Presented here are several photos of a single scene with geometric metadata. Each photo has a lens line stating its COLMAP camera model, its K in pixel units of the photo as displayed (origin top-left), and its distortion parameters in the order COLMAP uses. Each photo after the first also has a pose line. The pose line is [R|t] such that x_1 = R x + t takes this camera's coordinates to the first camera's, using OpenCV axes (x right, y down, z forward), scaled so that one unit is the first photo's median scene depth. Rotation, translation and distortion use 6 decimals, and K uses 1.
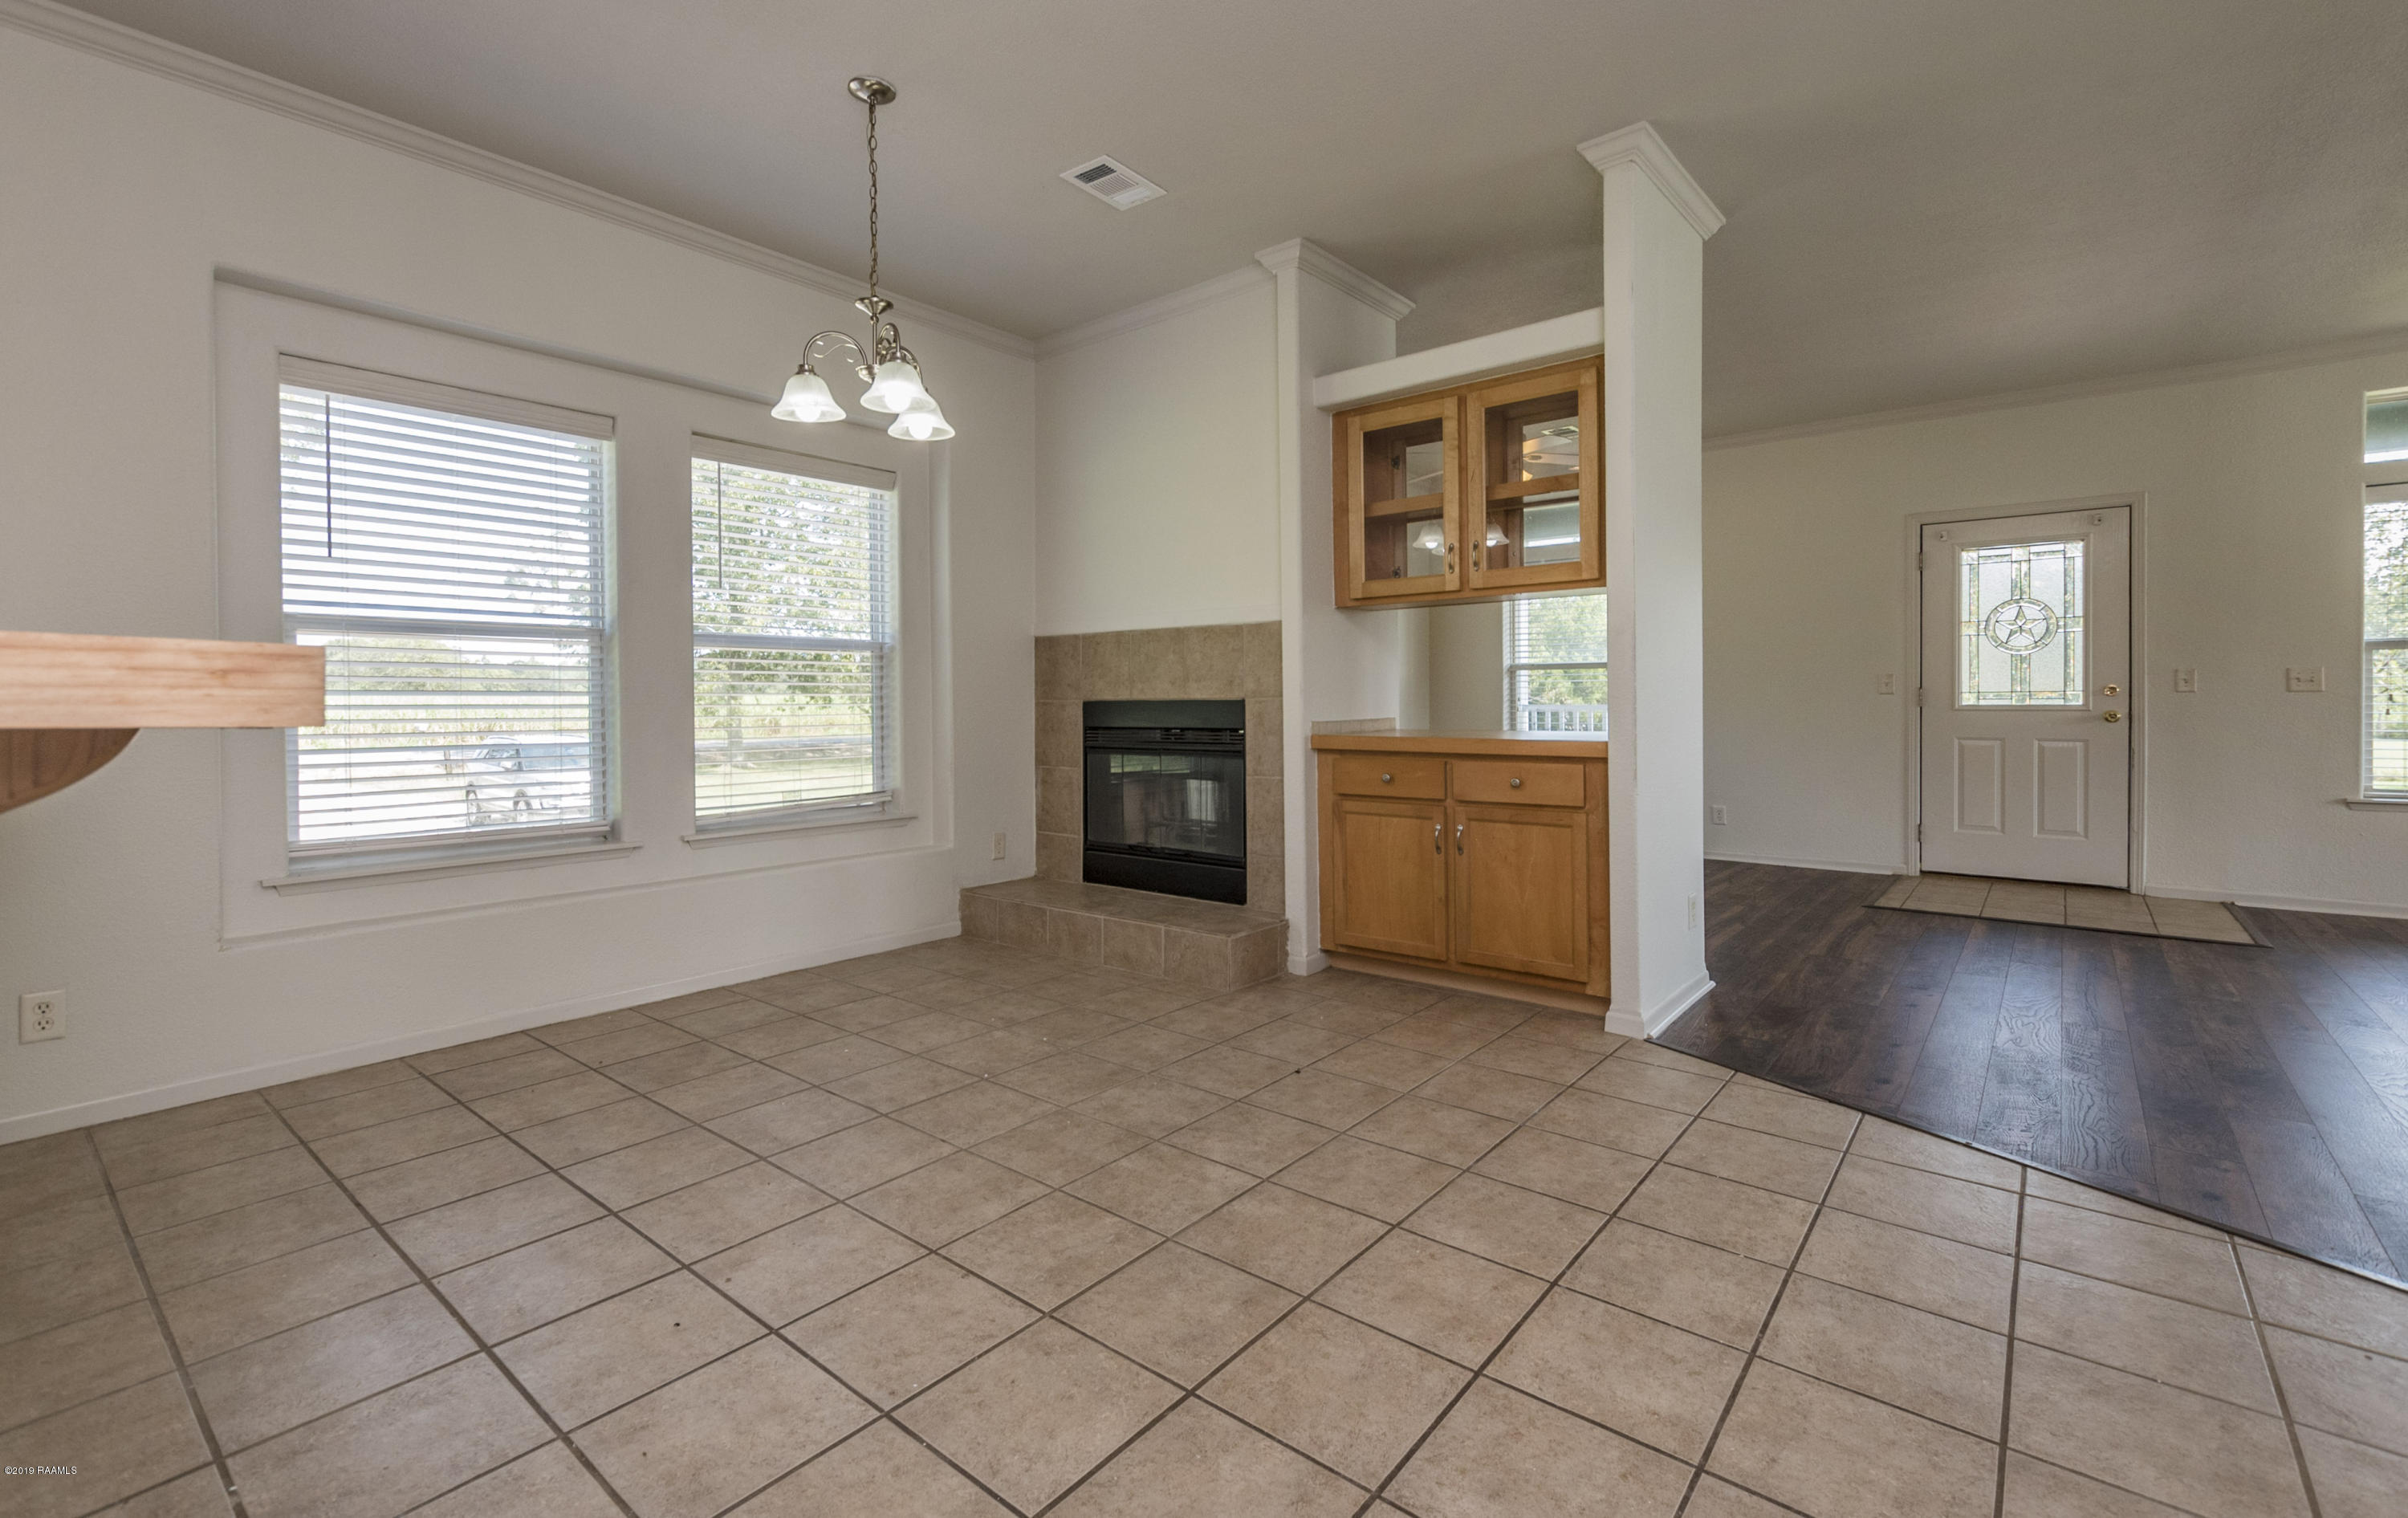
lens RADIAL K [[1041.6, 0, 1197.5], [0, 1041.6, 707.8], [0, 0, 1]] dist [0.009068, -0.003740]
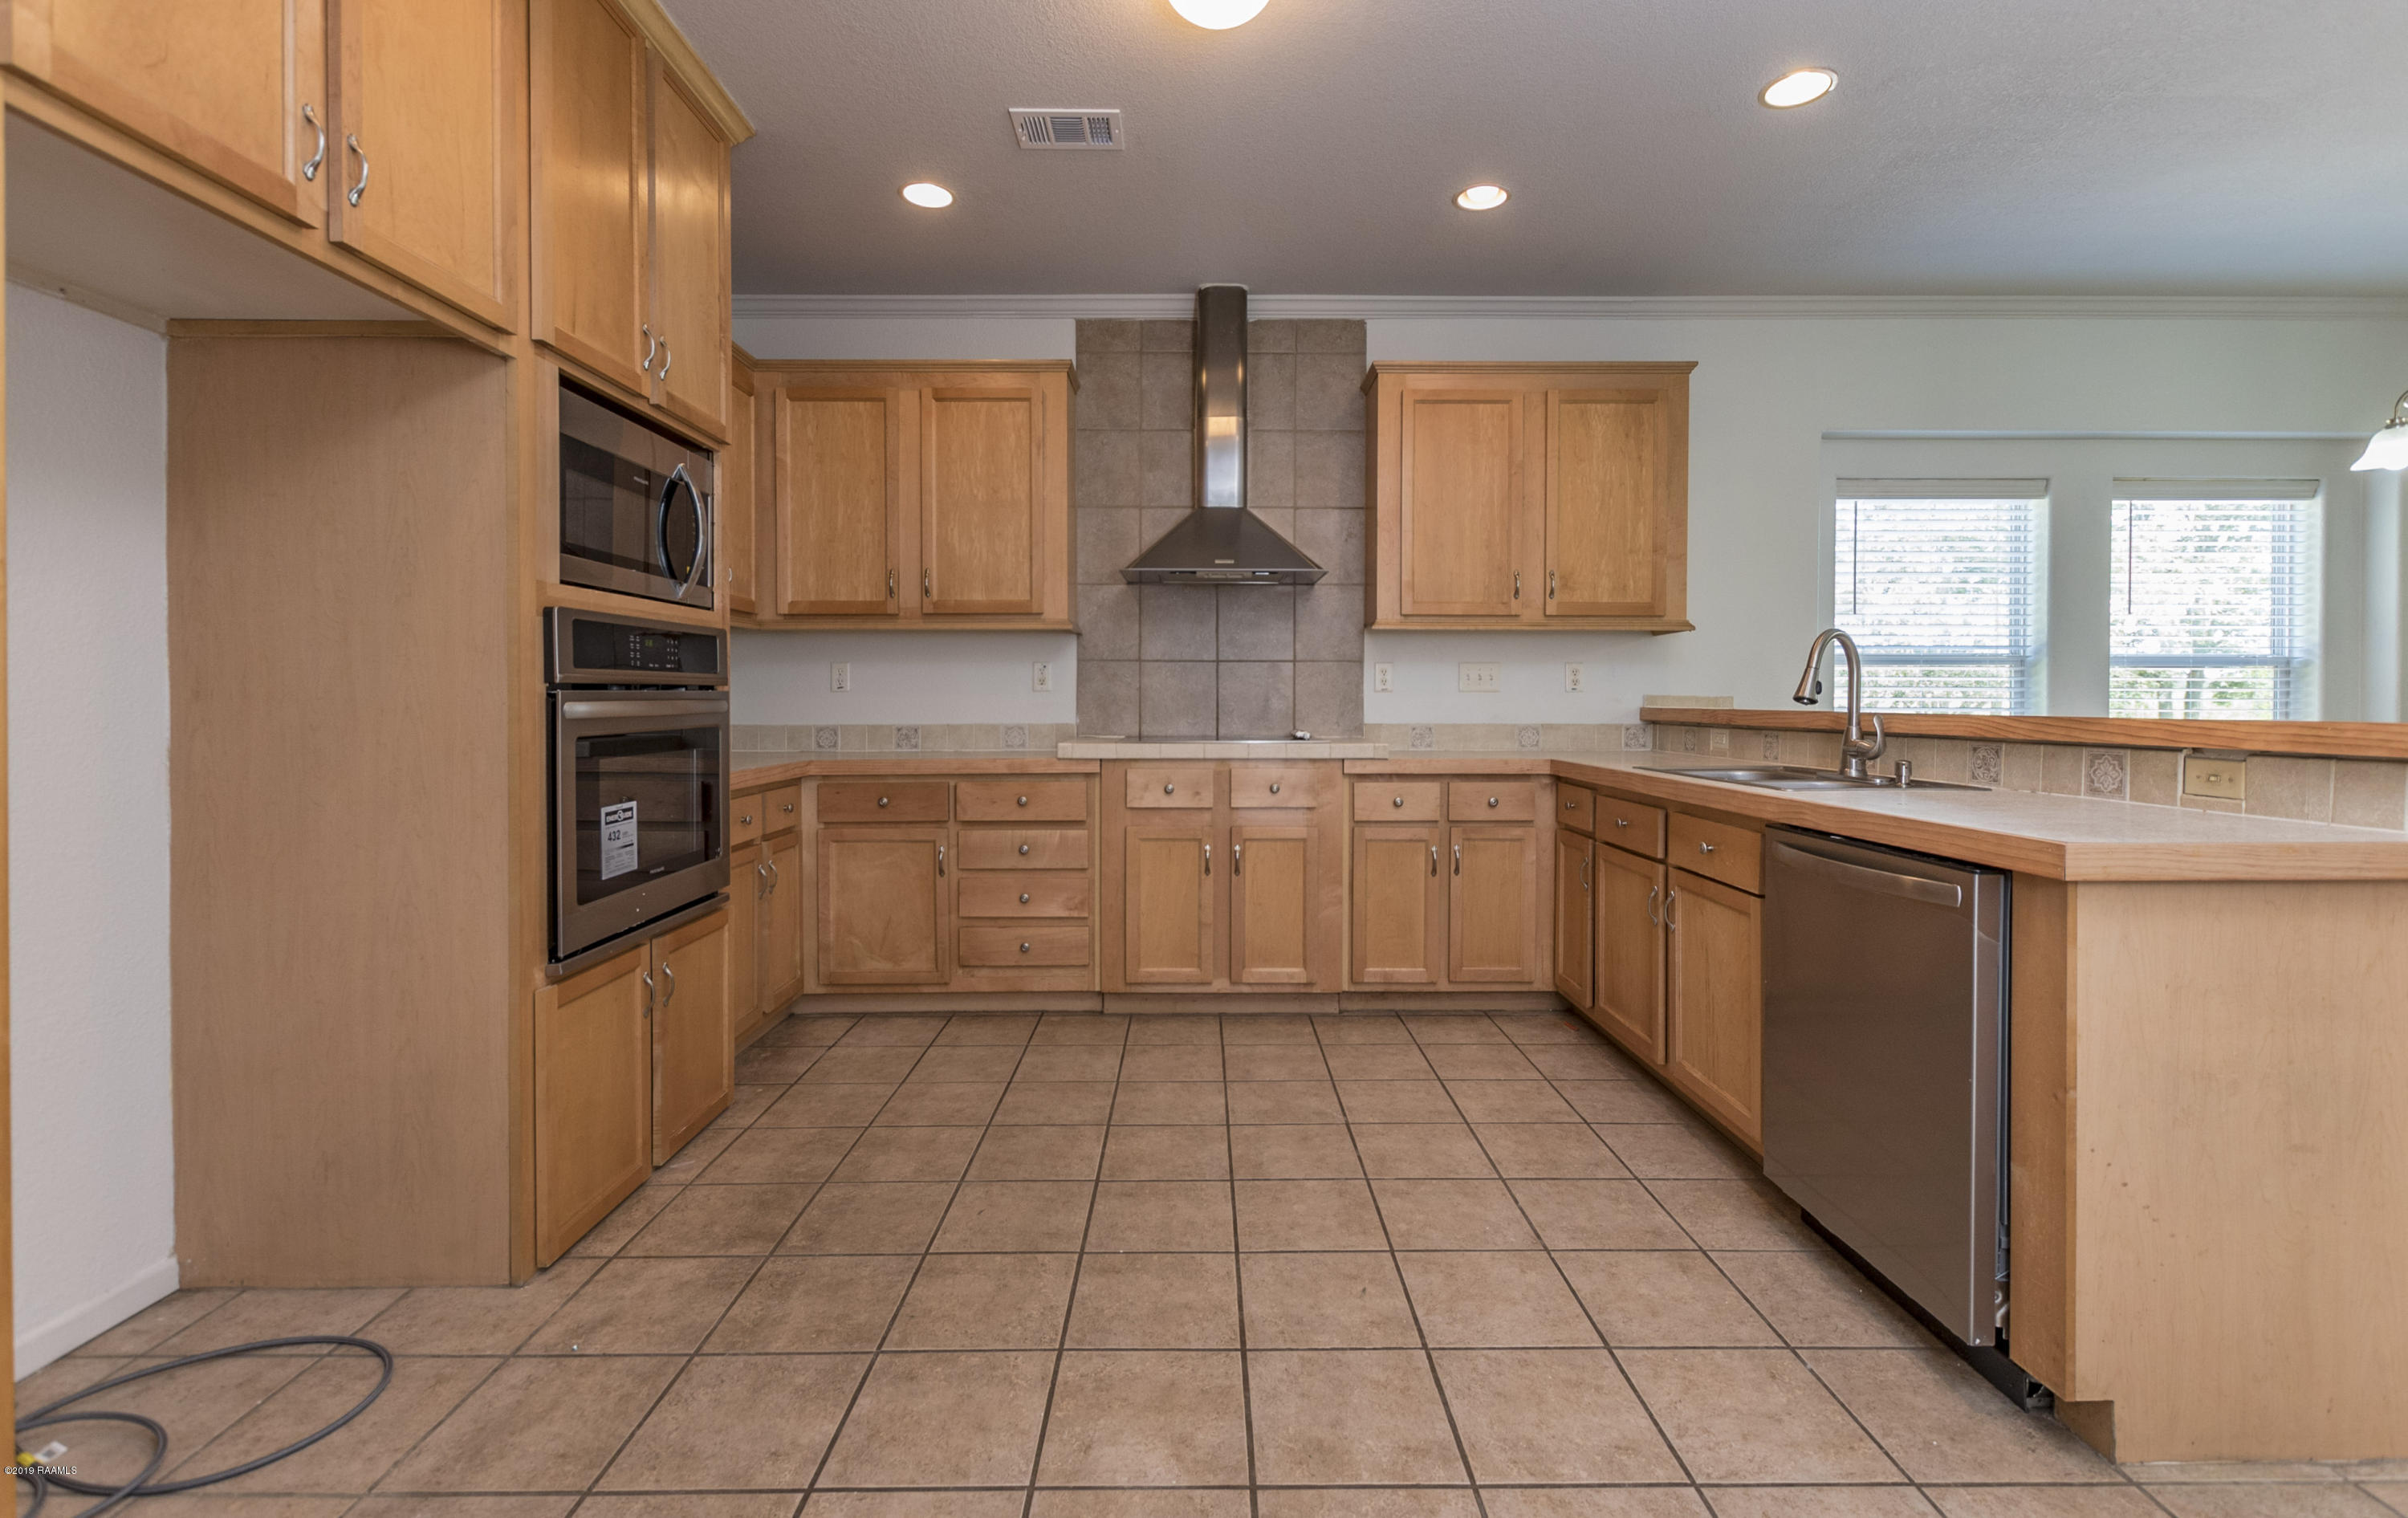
lens RADIAL K [[1041.6, 0, 1204.9], [0, 1041.6, 711.8], [0, 0, 1]] dist [0.009068, -0.003740]
pose [[0.641757, 0.017766, -0.766702, -0.261256], [-0.011259, 0.999842, 0.013744, -0.017277], [0.766825, -0.000188, 0.641856, -0.519313]]
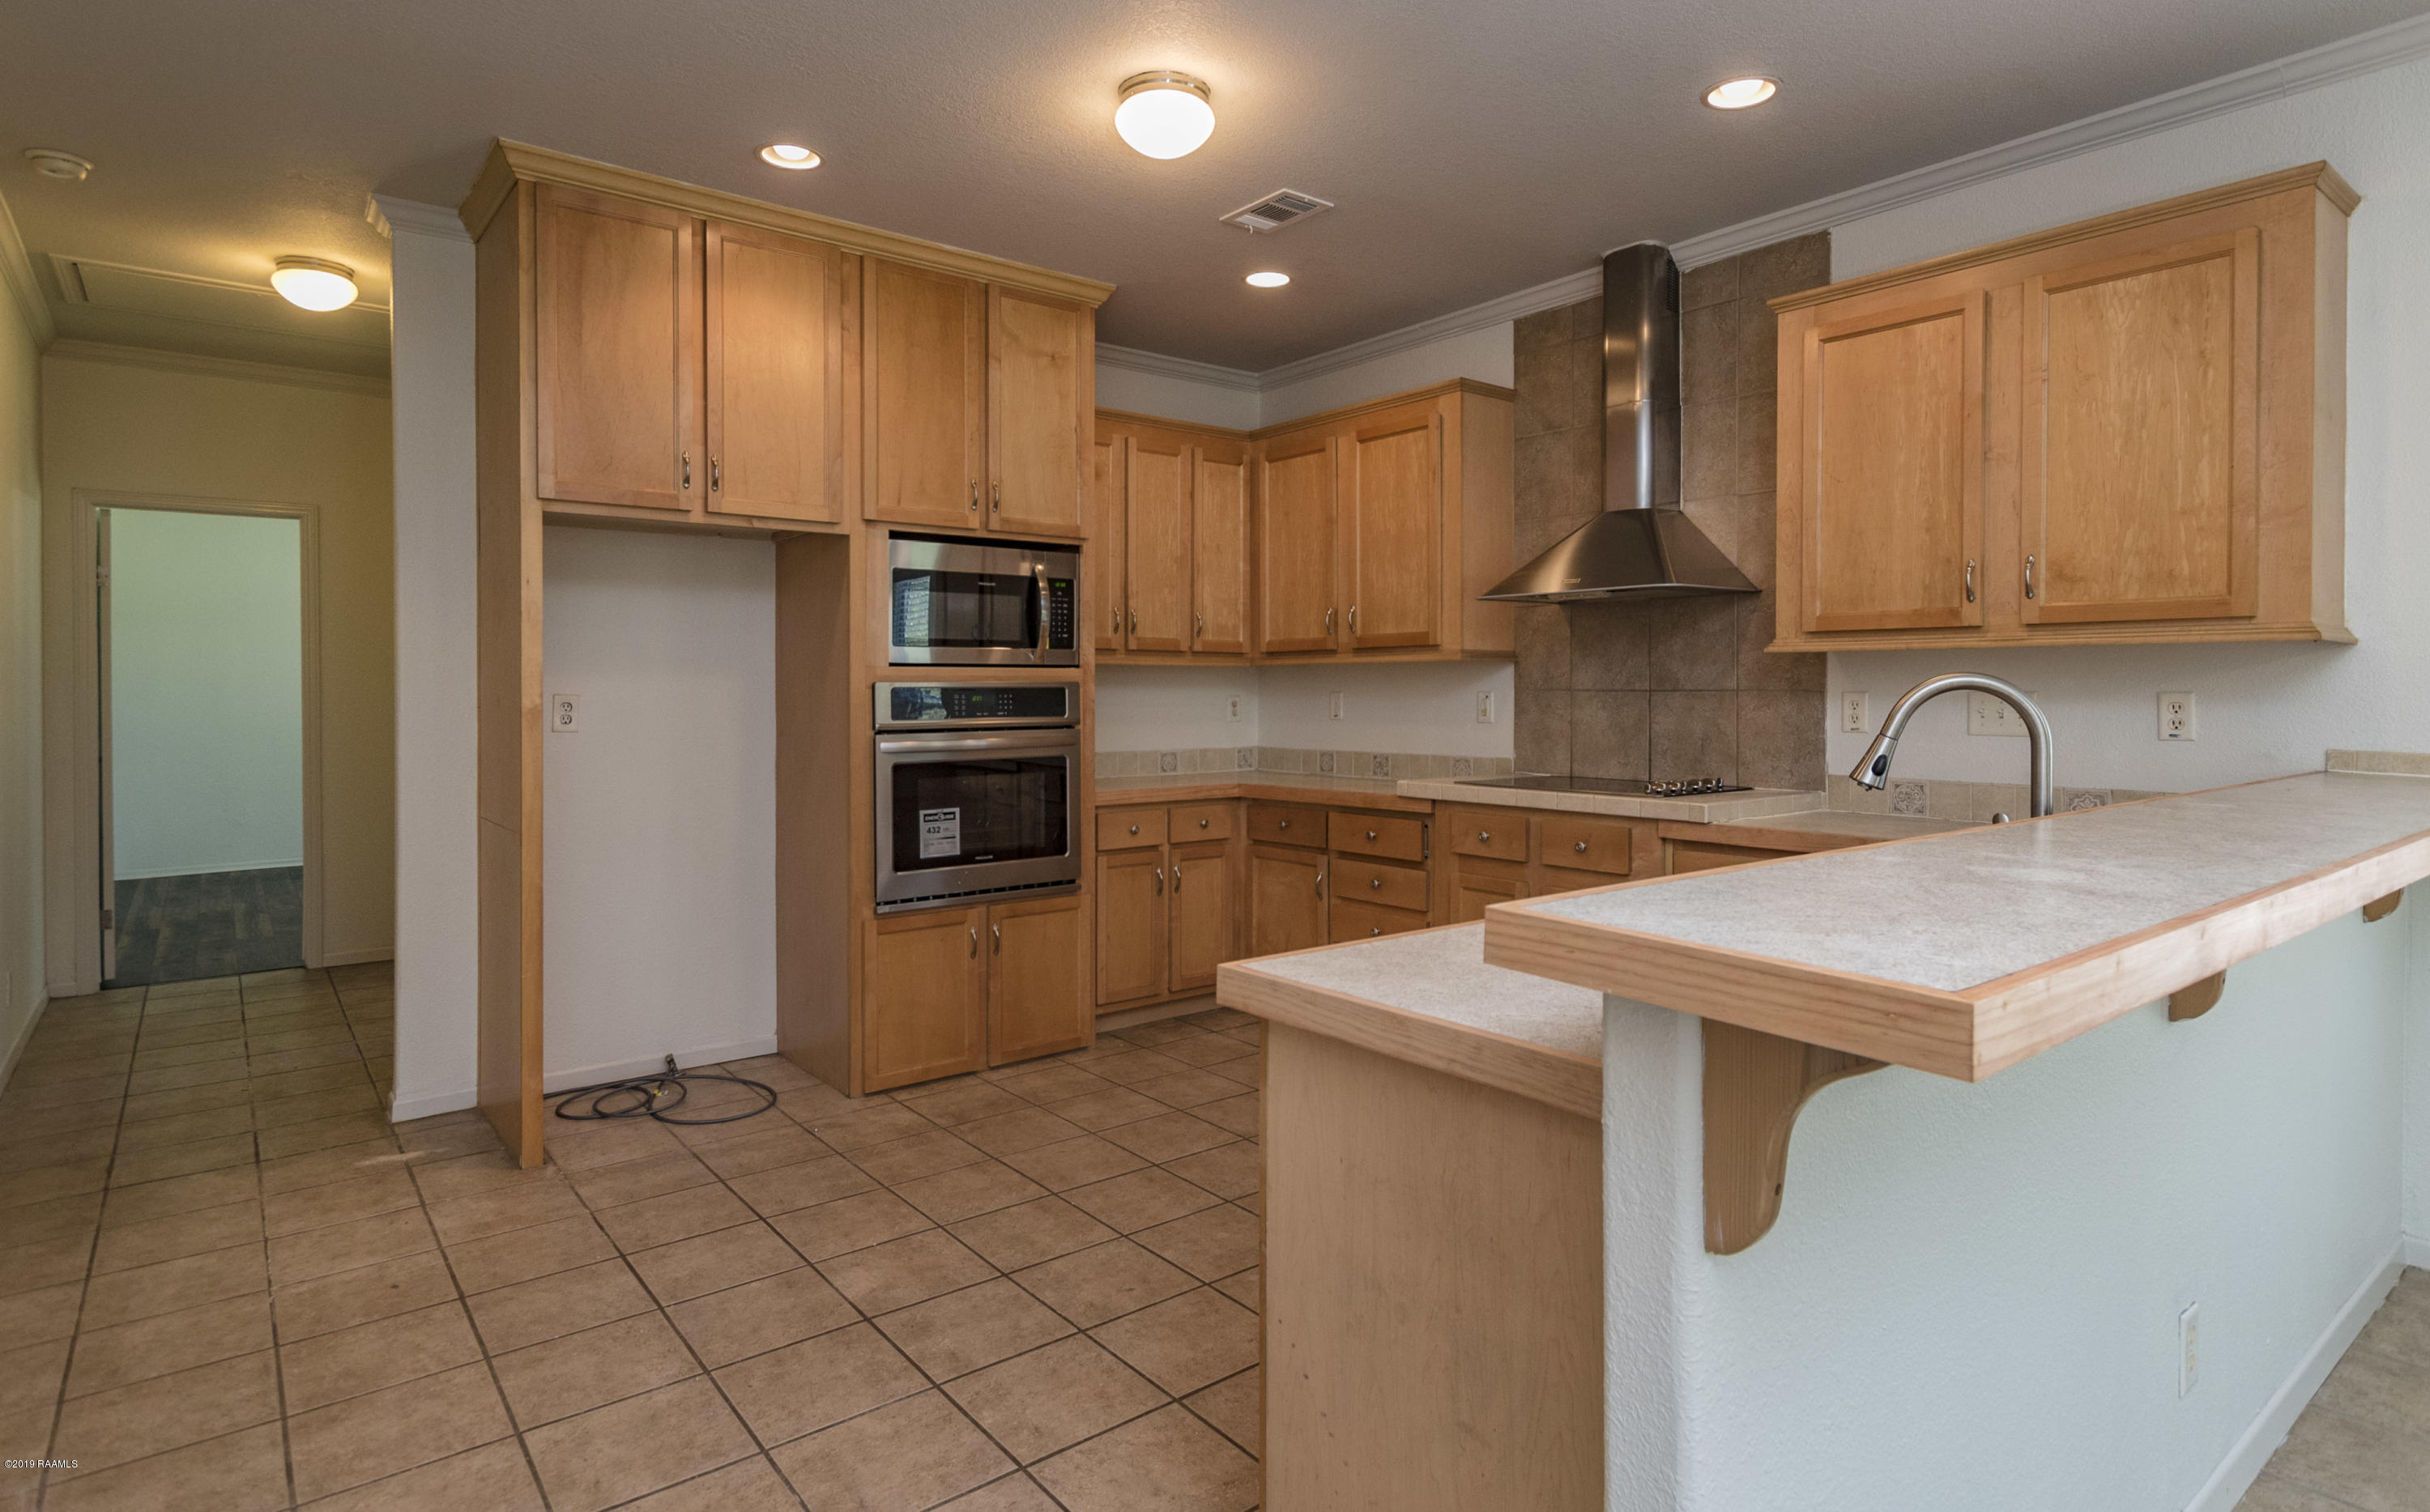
lens RADIAL K [[1264.1, 0, 1215.7], [0, 1264.1, 700.6], [0, 0, 1]] dist [0.007511, 0.000123]
pose [[-0.209701, 0.015486, -0.977643, 0.090104], [-0.004928, 0.999845, 0.016895, -0.067187], [0.977753, 0.008361, -0.209593, 0.096494]]
